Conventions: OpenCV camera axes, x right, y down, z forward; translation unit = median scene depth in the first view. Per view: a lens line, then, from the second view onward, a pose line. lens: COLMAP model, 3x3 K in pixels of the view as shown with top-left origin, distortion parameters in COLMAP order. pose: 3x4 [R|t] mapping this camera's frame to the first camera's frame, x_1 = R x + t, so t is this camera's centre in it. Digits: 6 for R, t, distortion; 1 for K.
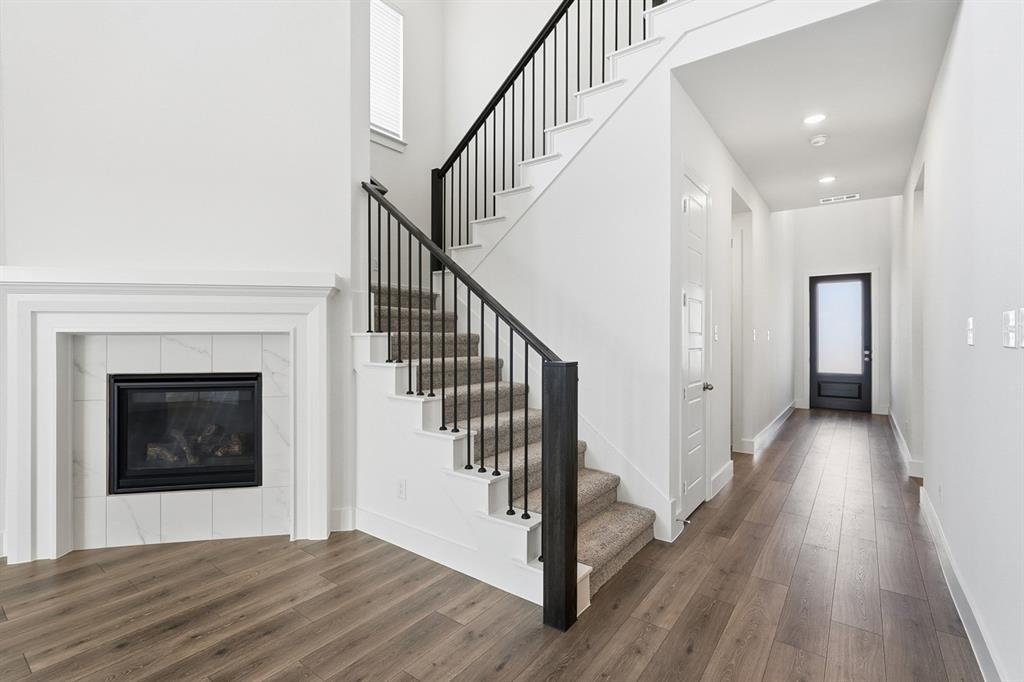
lens RADIAL K [[459.8, 0, 506.8], [0, 459.8, 336.7], [0, 0, 1]] dist [-0.011062, 0.006771]
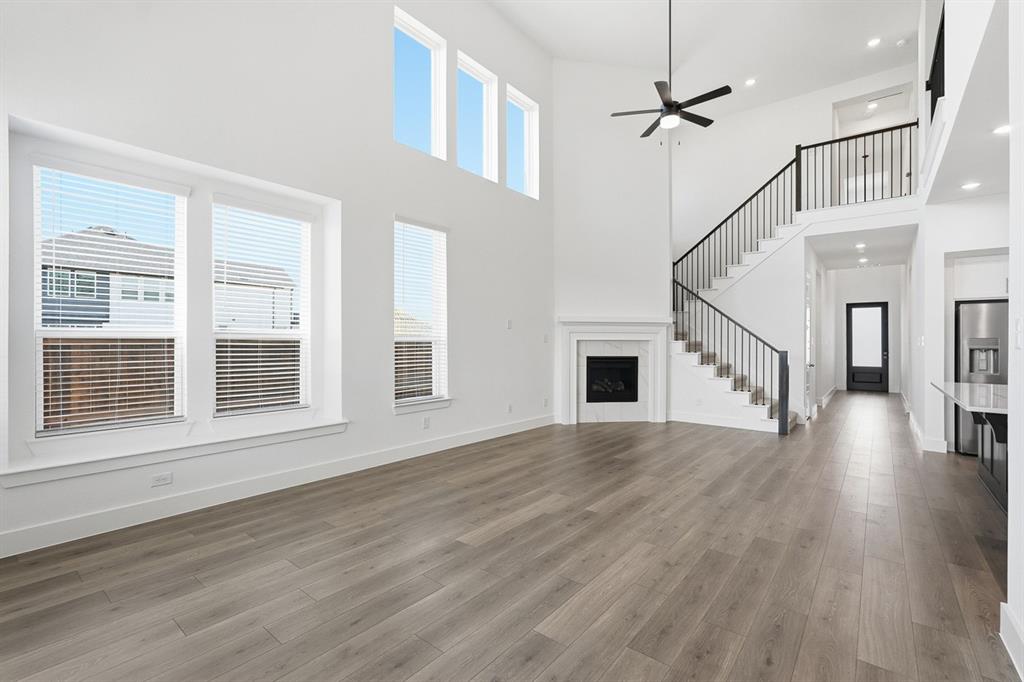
lens RADIAL K [[459.8, 0, 514.1], [0, 459.8, 340.8], [0, 0, 1]] dist [-0.011062, 0.006771]
pose [[0.999778, 0.004610, -0.020558, -1.159323], [-0.004644, 0.999988, -0.001603, 0.001364], [0.020551, 0.001698, 0.999787, -1.524838]]
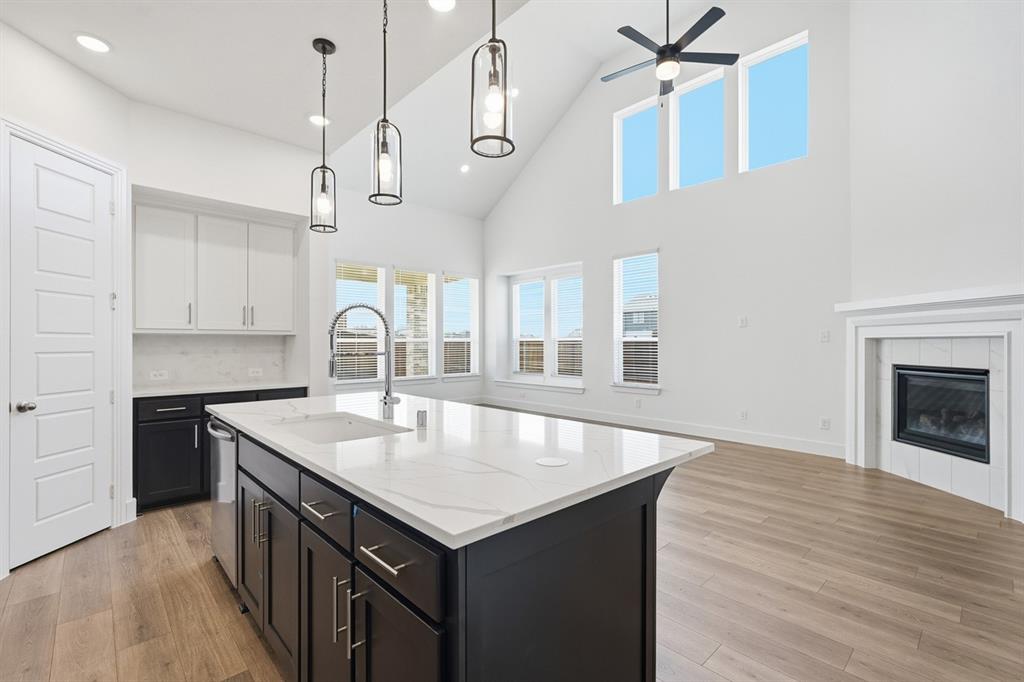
lens RADIAL K [[459.8, 0, 507.8], [0, 459.8, 341.0], [0, 0, 1]] dist [-0.011062, 0.006771]
pose [[-0.173776, -0.004015, -0.984777, 0.857994], [-0.000878, 0.999992, -0.003922, 0.010017], [0.984785, 0.000183, -0.173778, -0.027806]]
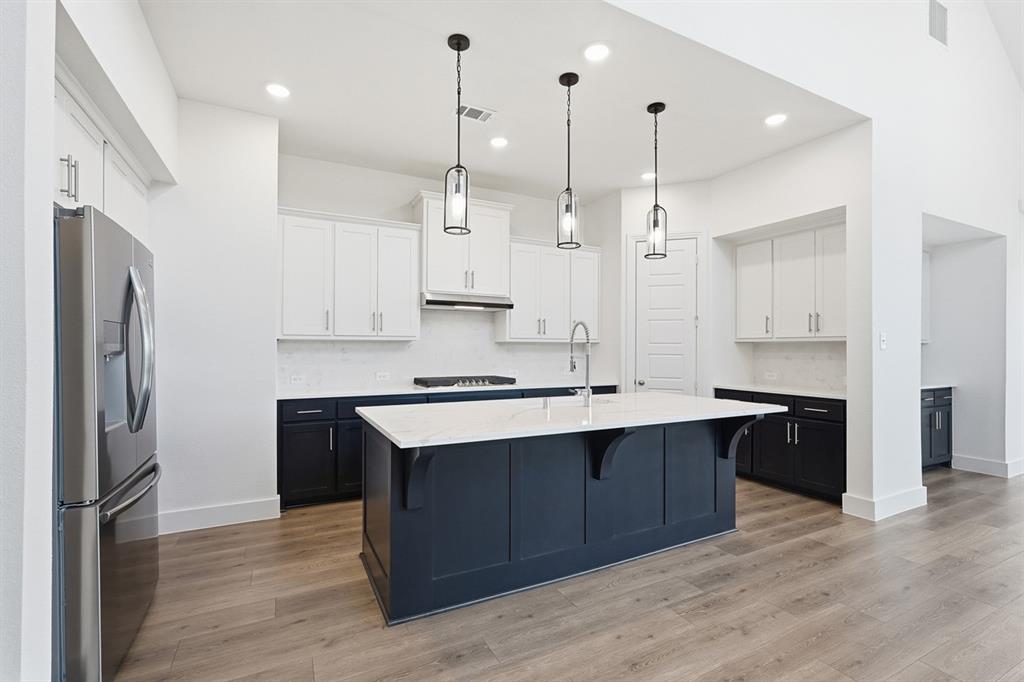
lens RADIAL K [[459.8, 0, 512.2], [0, 459.8, 346.1], [0, 0, 1]] dist [-0.011062, 0.006771]
pose [[-0.903273, -0.004390, 0.429043, -0.117879], [-0.005832, 0.999981, -0.002047, 0.008006], [-0.429026, -0.004351, -0.903282, 0.596779]]
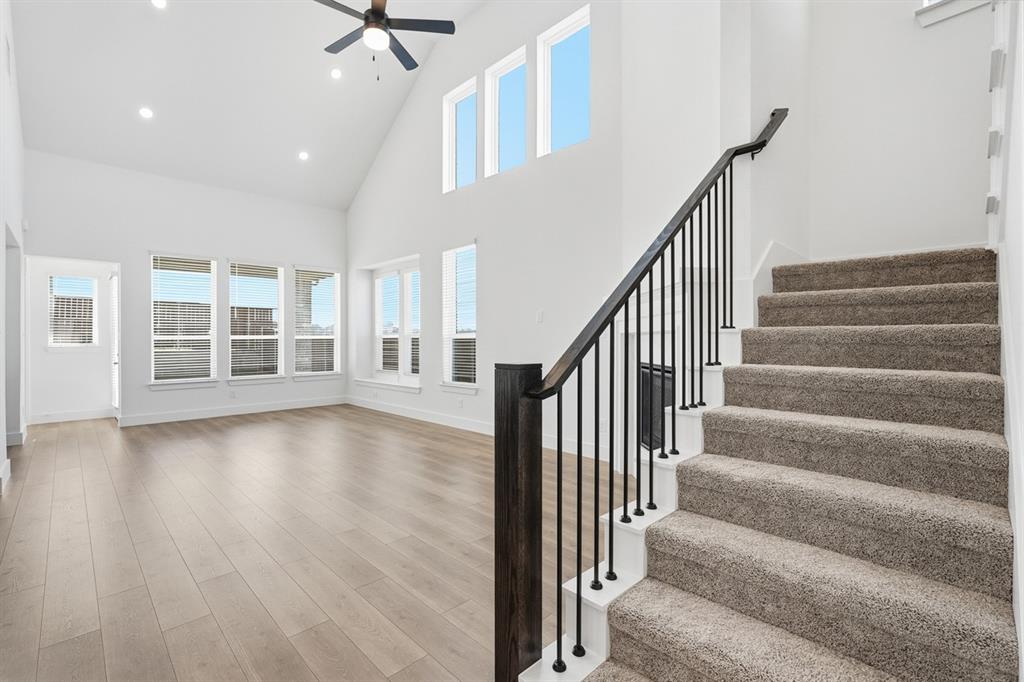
lens RADIAL K [[459.8, 0, 507.1], [0, 459.8, 339.0], [0, 0, 1]] dist [-0.011062, 0.006771]
pose [[-0.153837, -0.002128, -0.988094, 0.591996], [0.001954, 0.999995, -0.002458, 0.012022], [0.988094, -0.002309, -0.153832, 0.765407]]
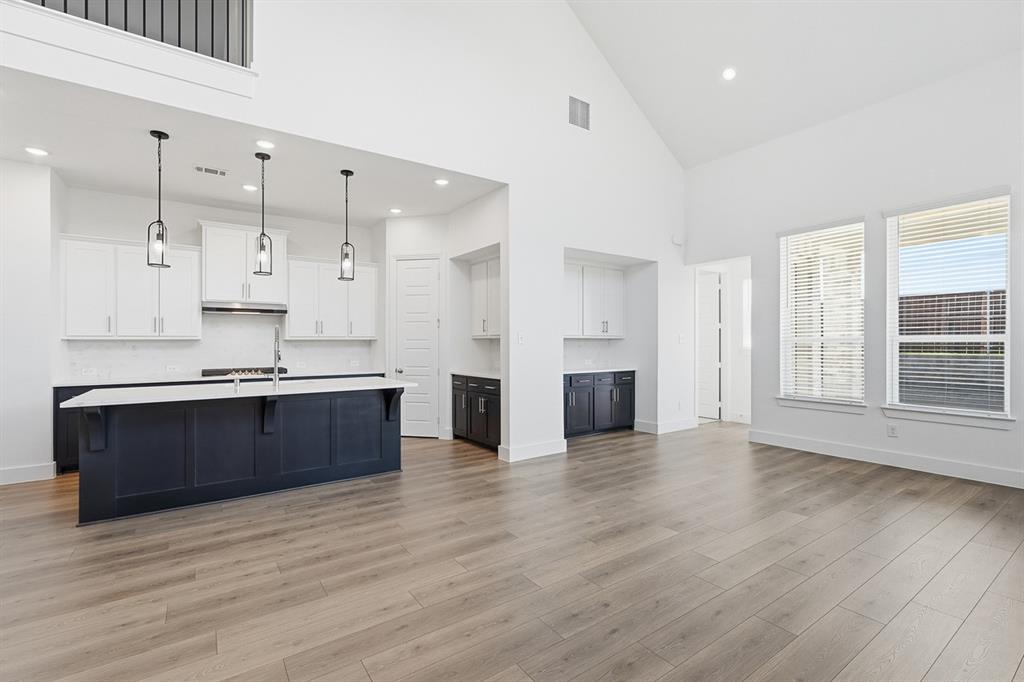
lens RADIAL K [[459.8, 0, 510.1], [0, 459.8, 339.8], [0, 0, 1]] dist [-0.011062, 0.006771]
pose [[-0.950178, 0.003020, 0.311693, -0.960783], [0.001525, 0.999986, -0.005038, 0.002459], [-0.311704, -0.004312, -0.950169, 0.754055]]
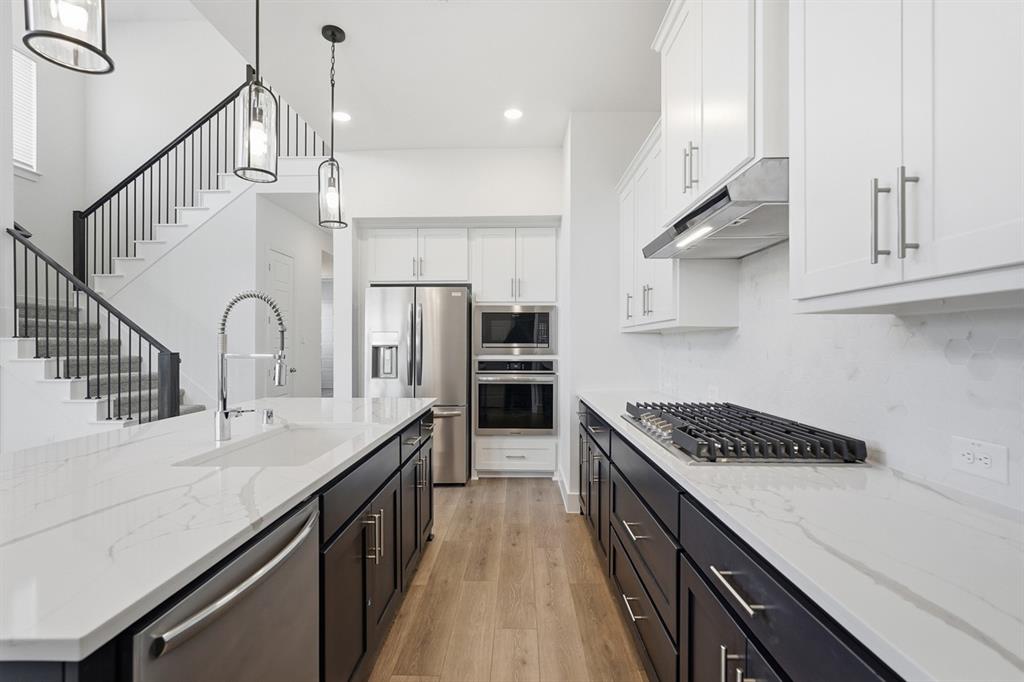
lens RADIAL K [[459.8, 0, 510.6], [0, 459.8, 341.3], [0, 0, 1]] dist [-0.011062, 0.006771]
pose [[0.812331, -0.000534, 0.583196, 0.113792], [0.003834, 0.999983, -0.004424, 0.014238], [-0.583184, 0.005829, 0.812319, -1.036048]]
